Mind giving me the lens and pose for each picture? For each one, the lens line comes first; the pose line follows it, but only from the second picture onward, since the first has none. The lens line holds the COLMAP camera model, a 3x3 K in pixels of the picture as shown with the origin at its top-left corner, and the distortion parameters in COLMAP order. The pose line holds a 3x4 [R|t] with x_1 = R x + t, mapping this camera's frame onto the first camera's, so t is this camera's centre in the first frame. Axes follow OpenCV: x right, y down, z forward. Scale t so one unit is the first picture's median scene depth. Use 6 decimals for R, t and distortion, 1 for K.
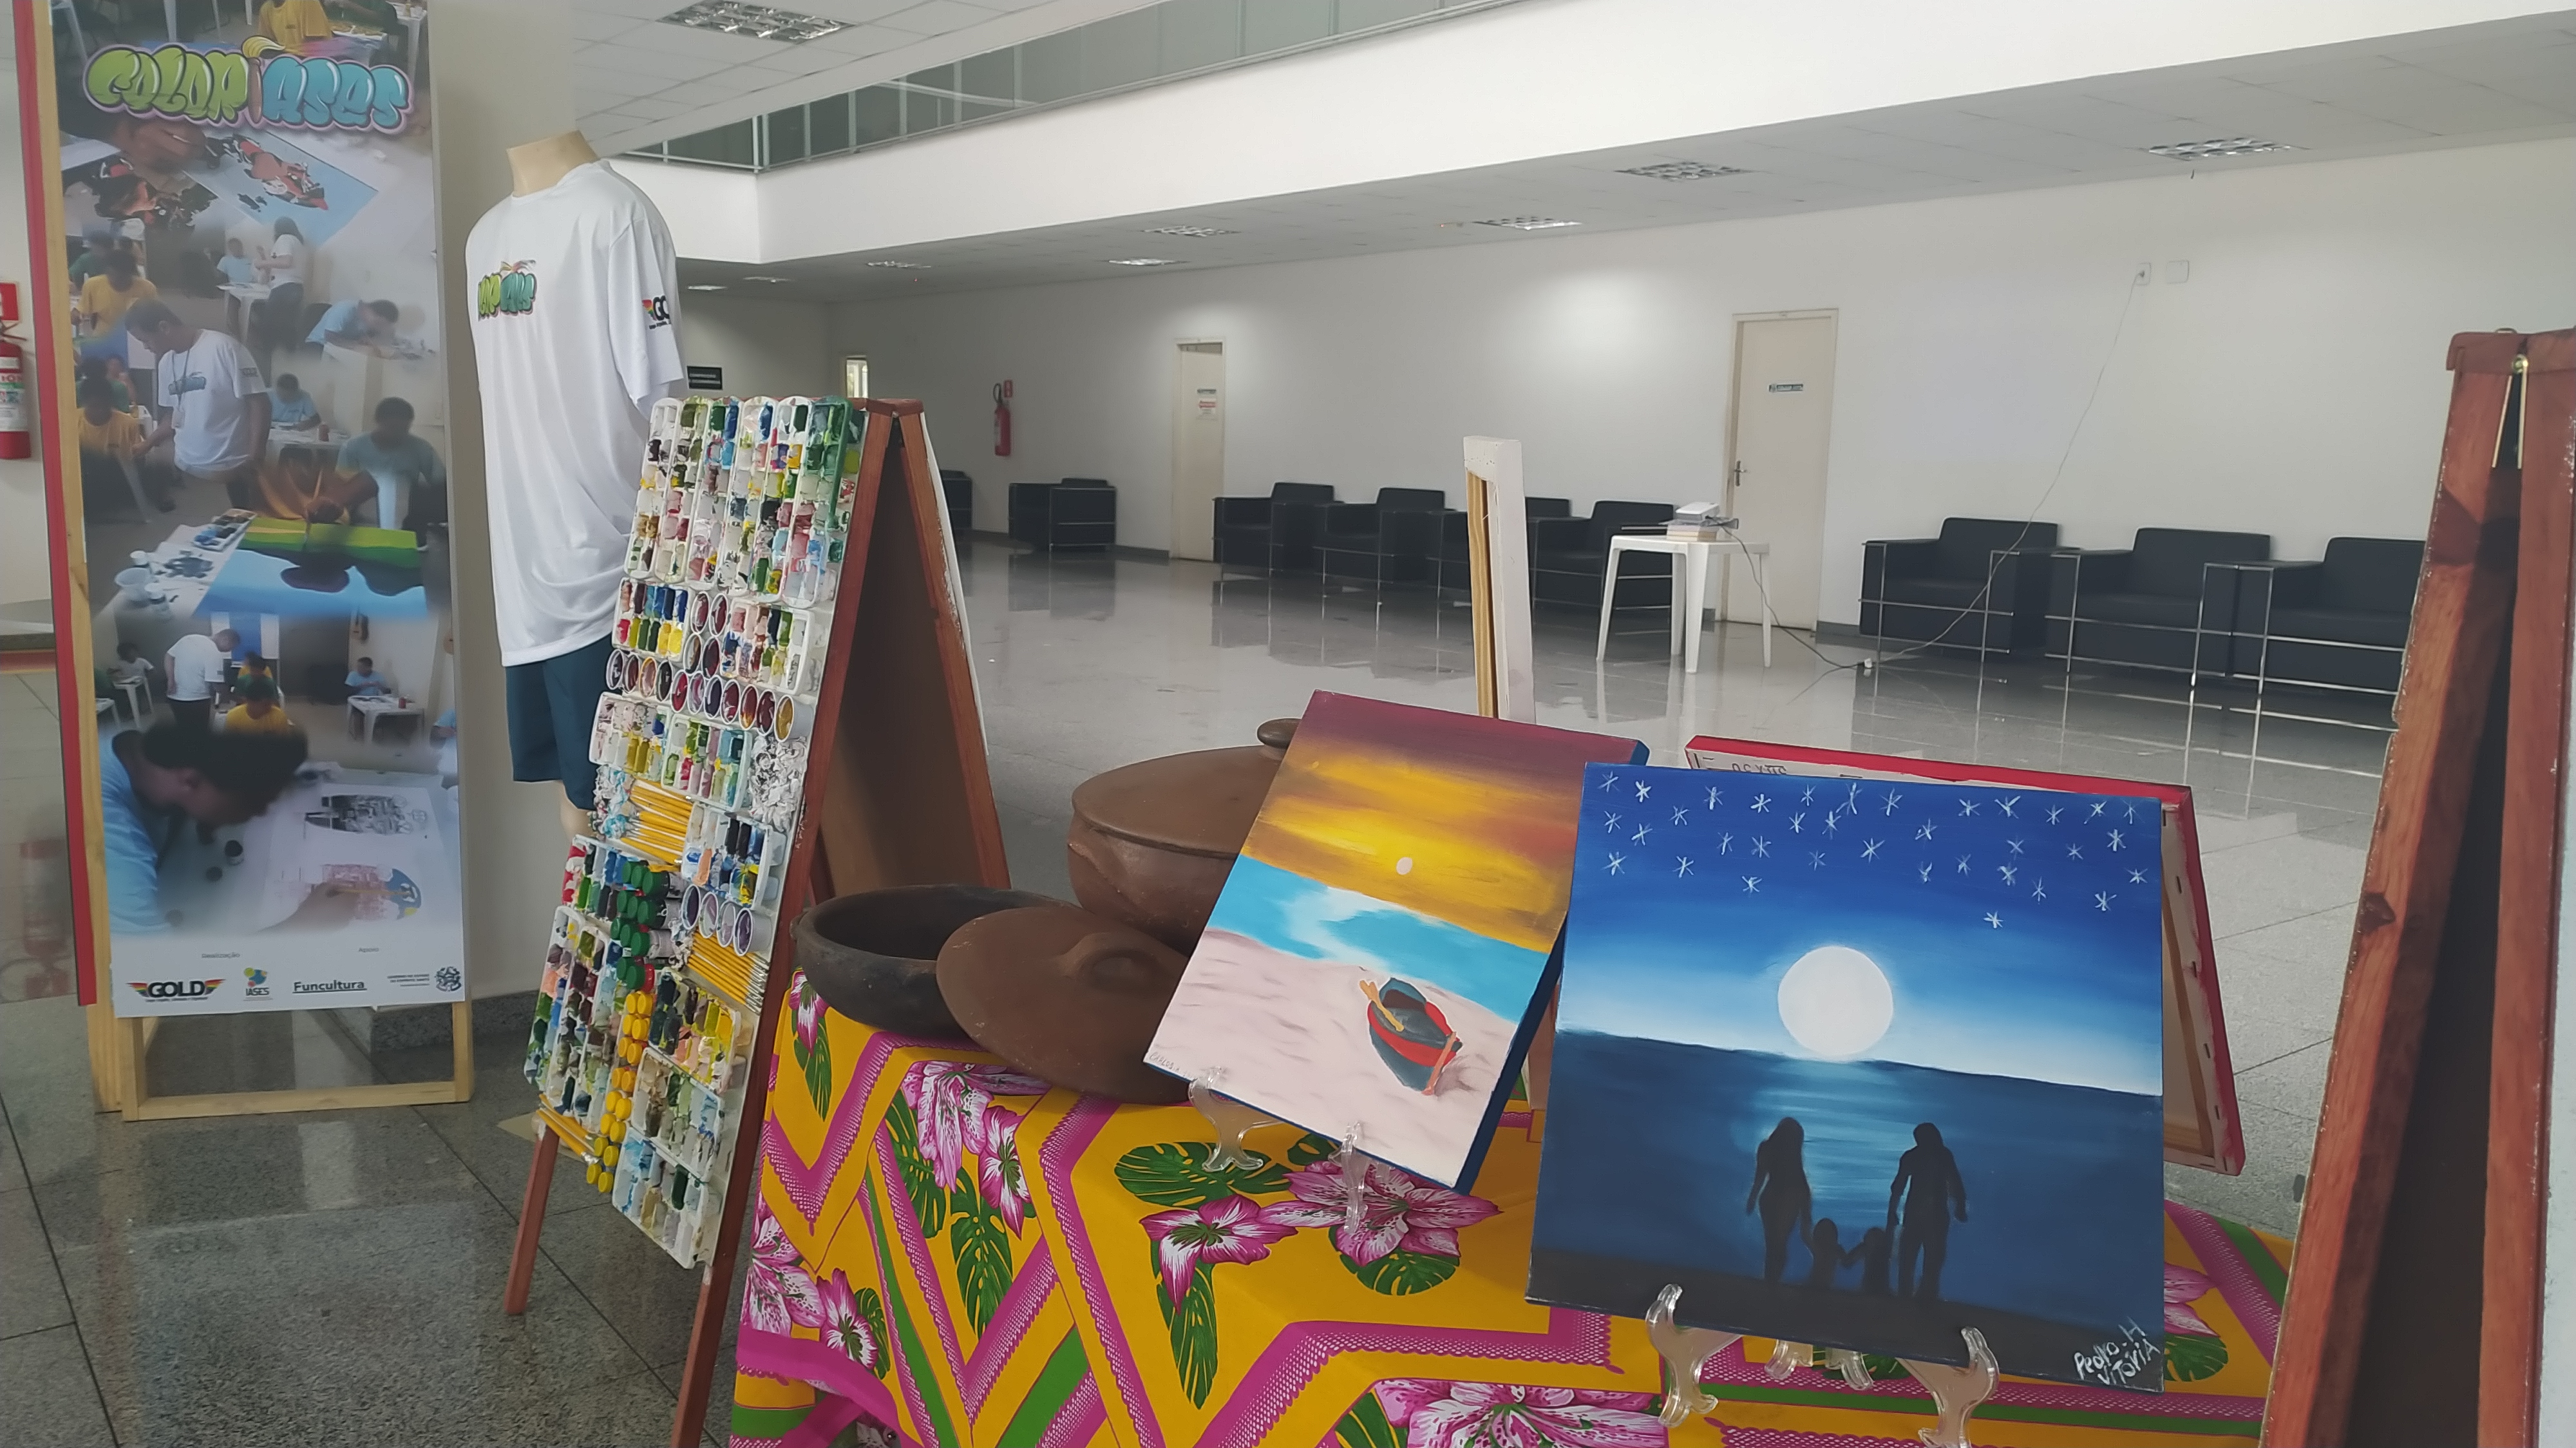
lens RADIAL K [[1977.9, 0, 1281.9], [0, 1977.9, 728.5], [0, 0, 1]] dist [0.029795, -0.017285]
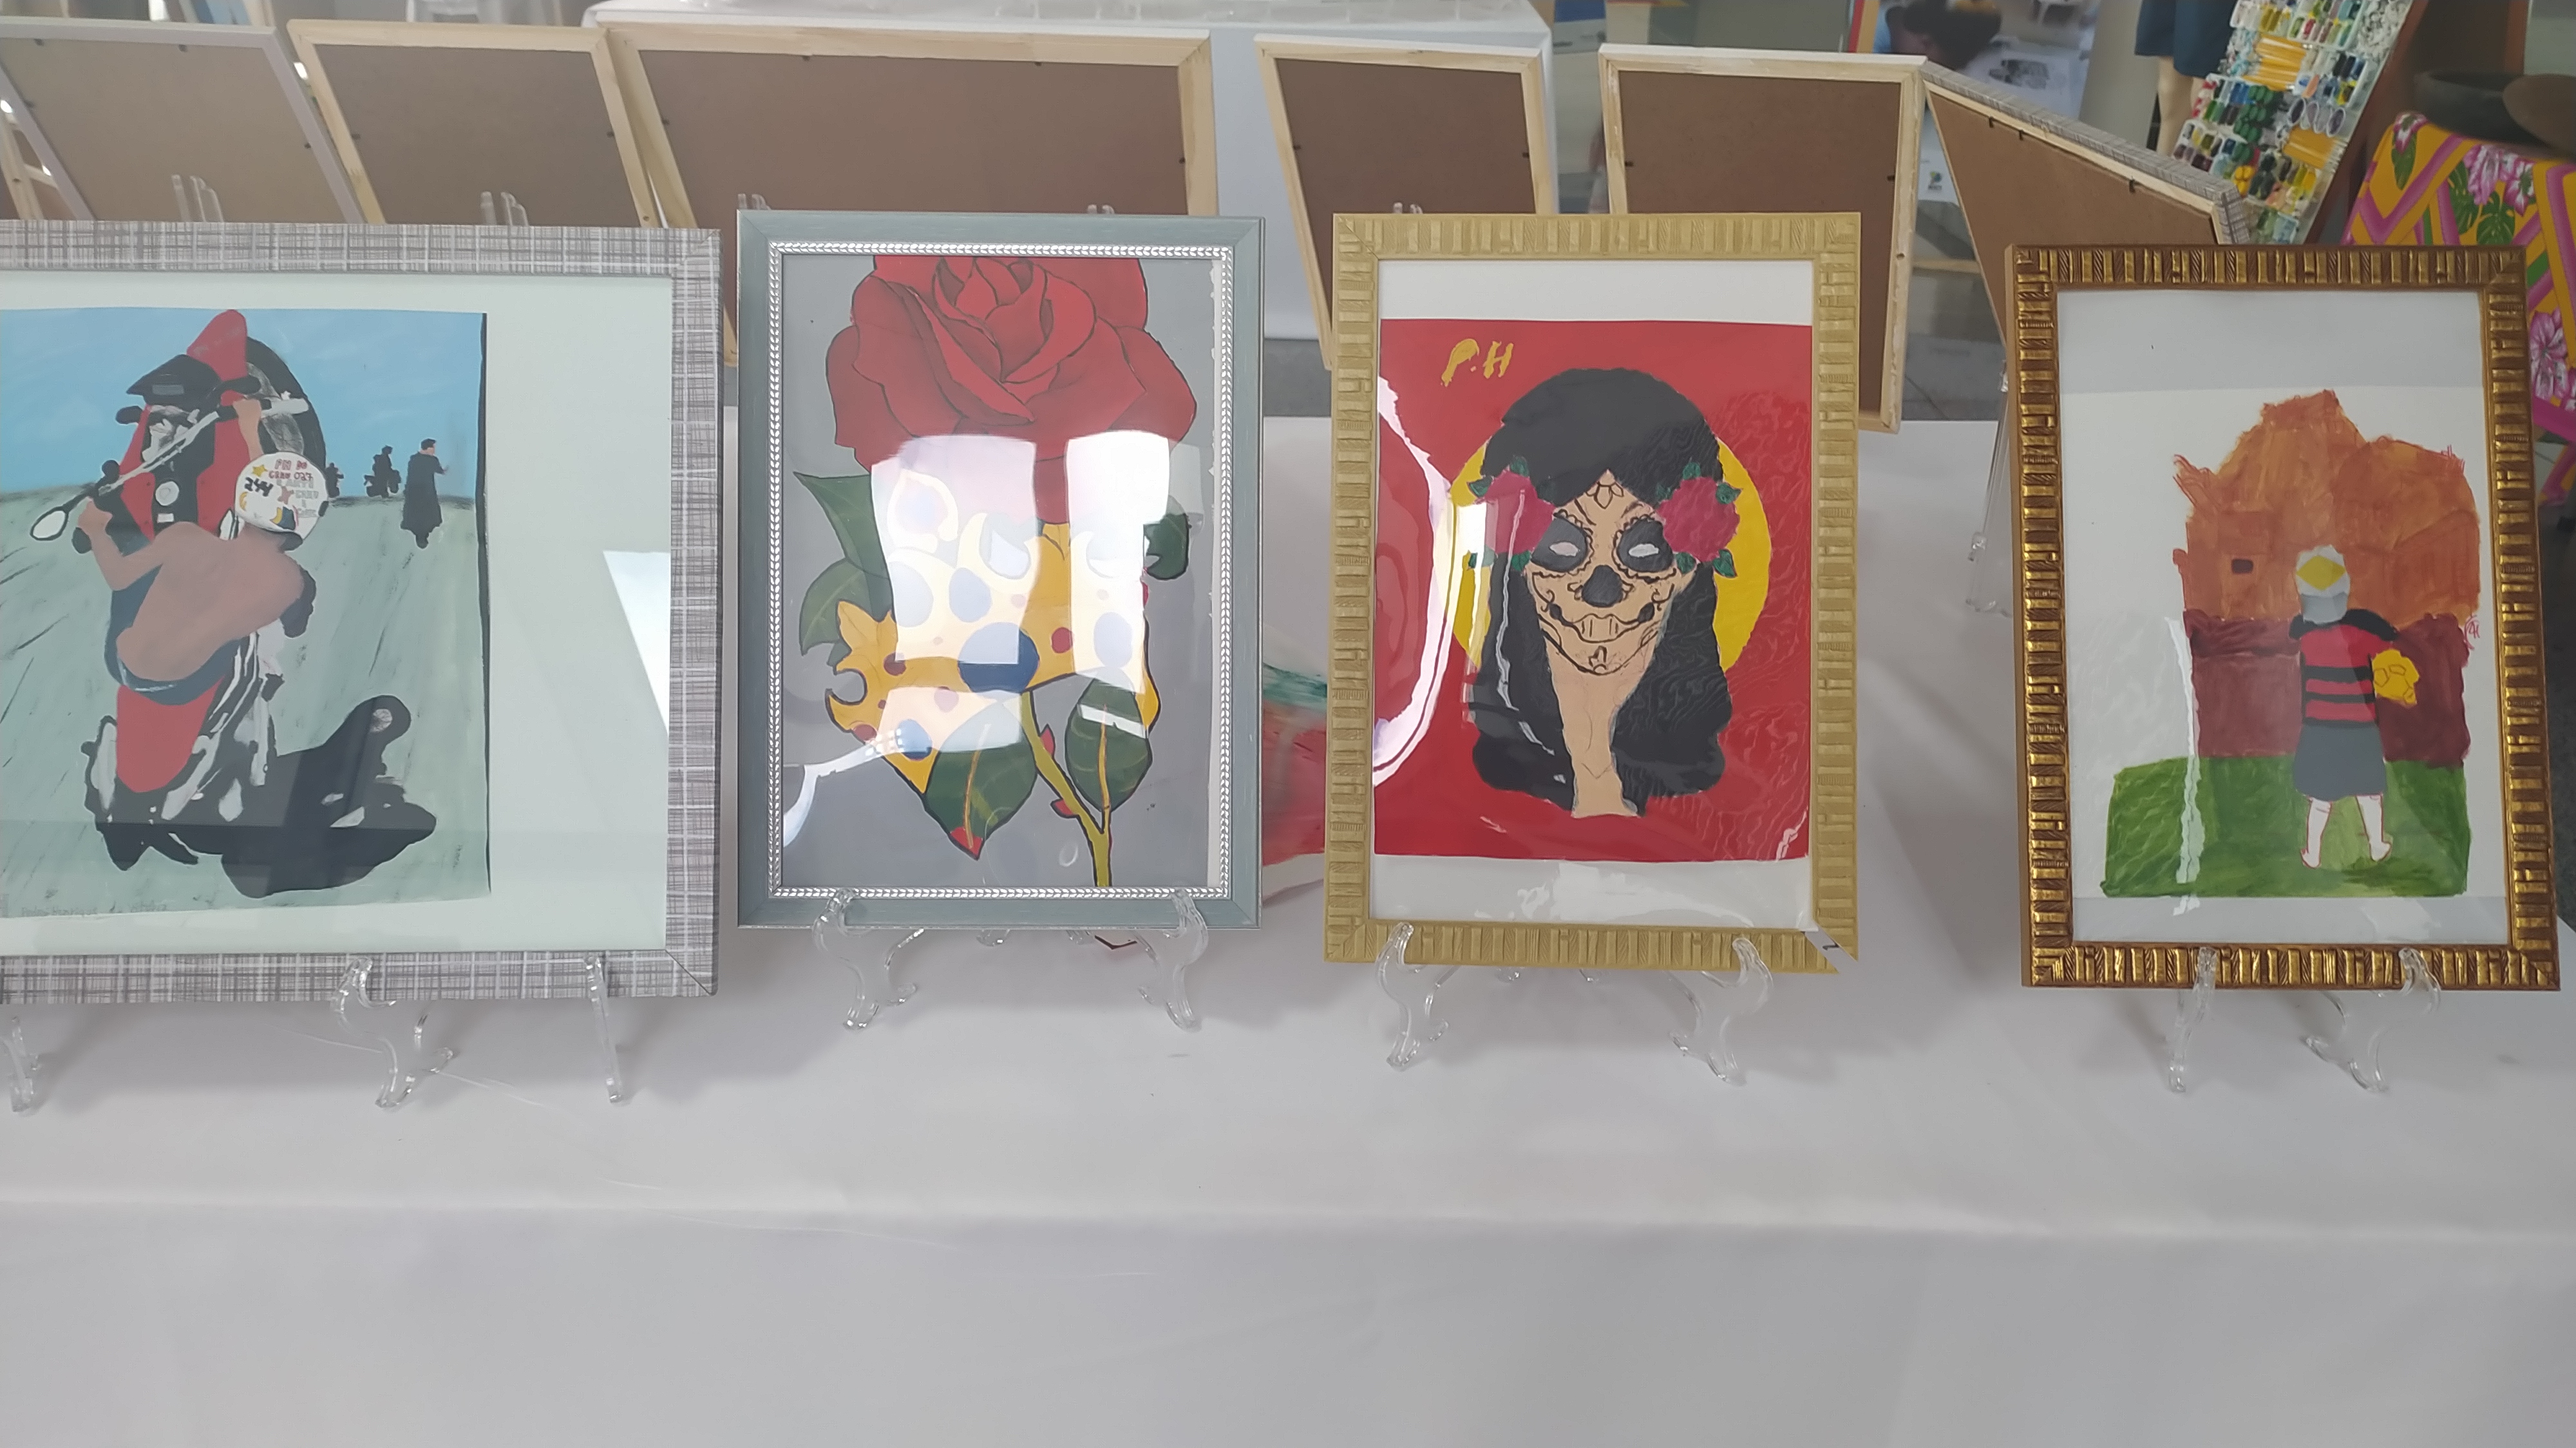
lens RADIAL K [[1977.9, 0, 1282.0], [0, 1977.9, 704.6], [0, 0, 1]] dist [0.029795, -0.017285]
pose [[0.797432, 0.246473, -0.550776, 0.110680], [-0.085180, 0.949613, 0.301627, 0.217263], [0.597367, -0.193612, 0.778246, -1.506158]]
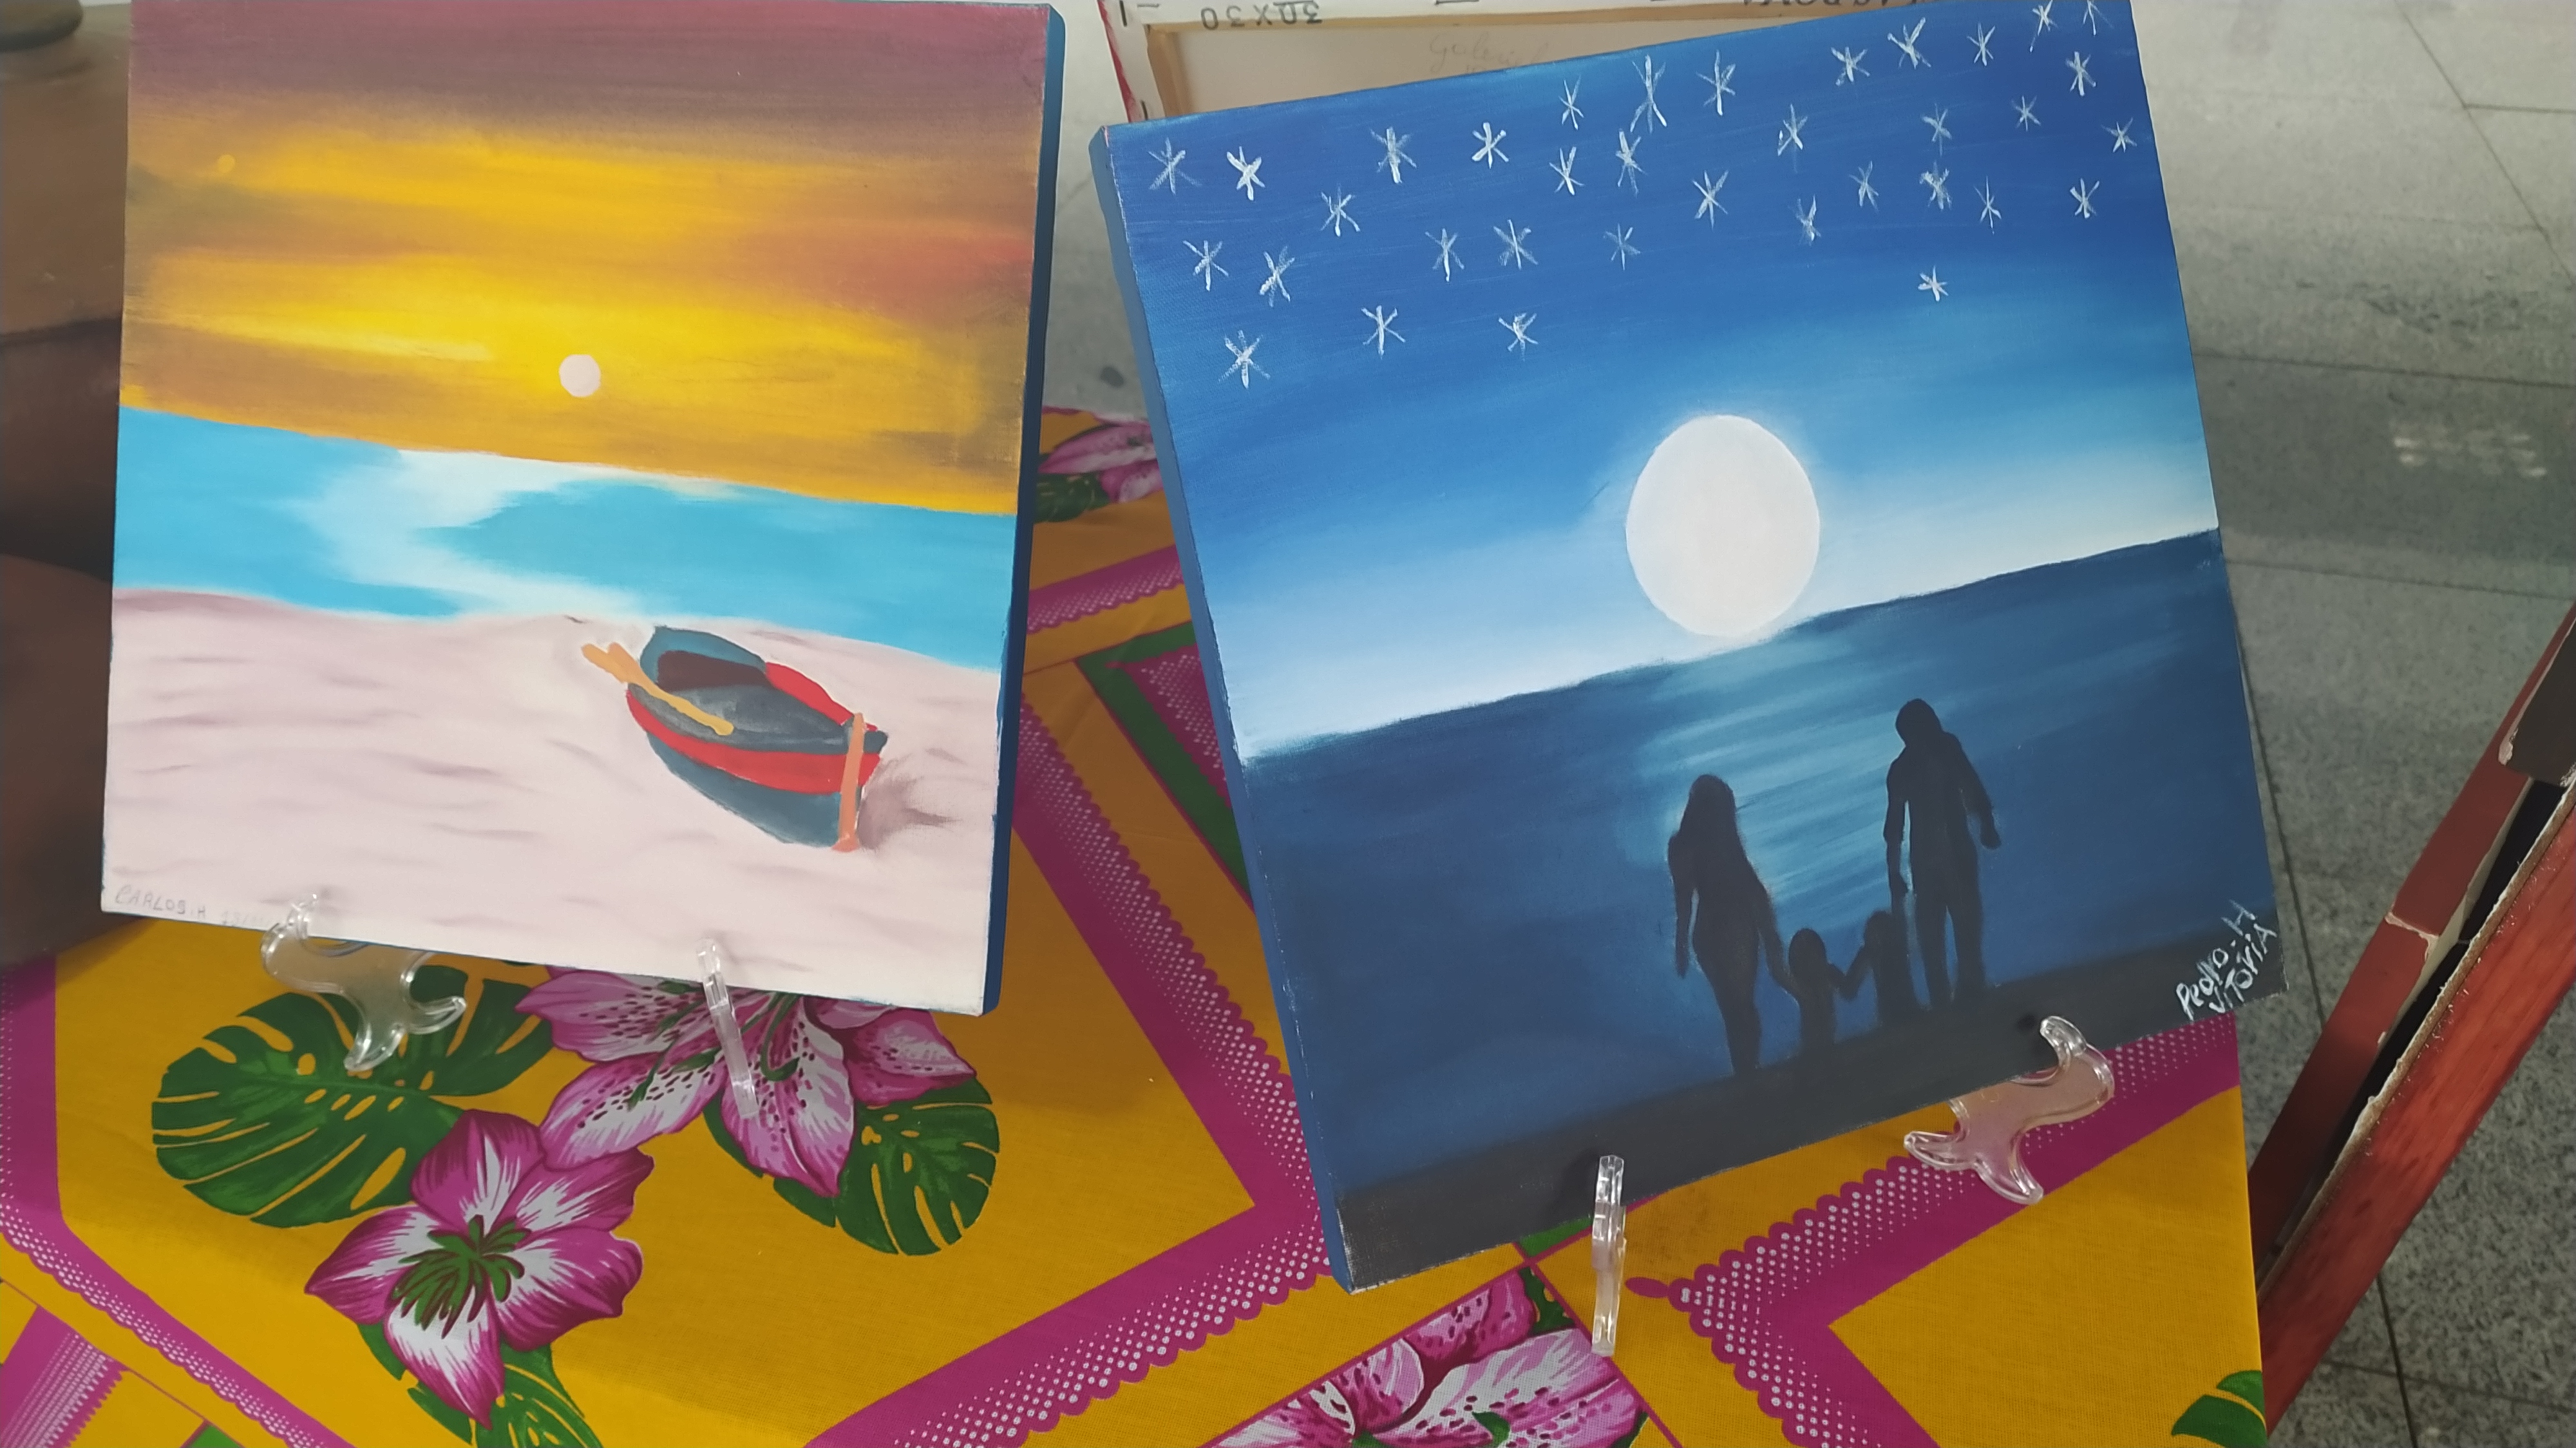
lens RADIAL K [[1977.9, 0, 1296.7], [0, 1977.9, 719.0], [0, 0, 1]] dist [0.029795, -0.017285]
pose [[0.791929, -0.387515, 0.471891, -0.055065], [0.123712, 0.858612, 0.497475, -0.071183], [-0.597950, -0.335586, 0.727900, 0.552019]]
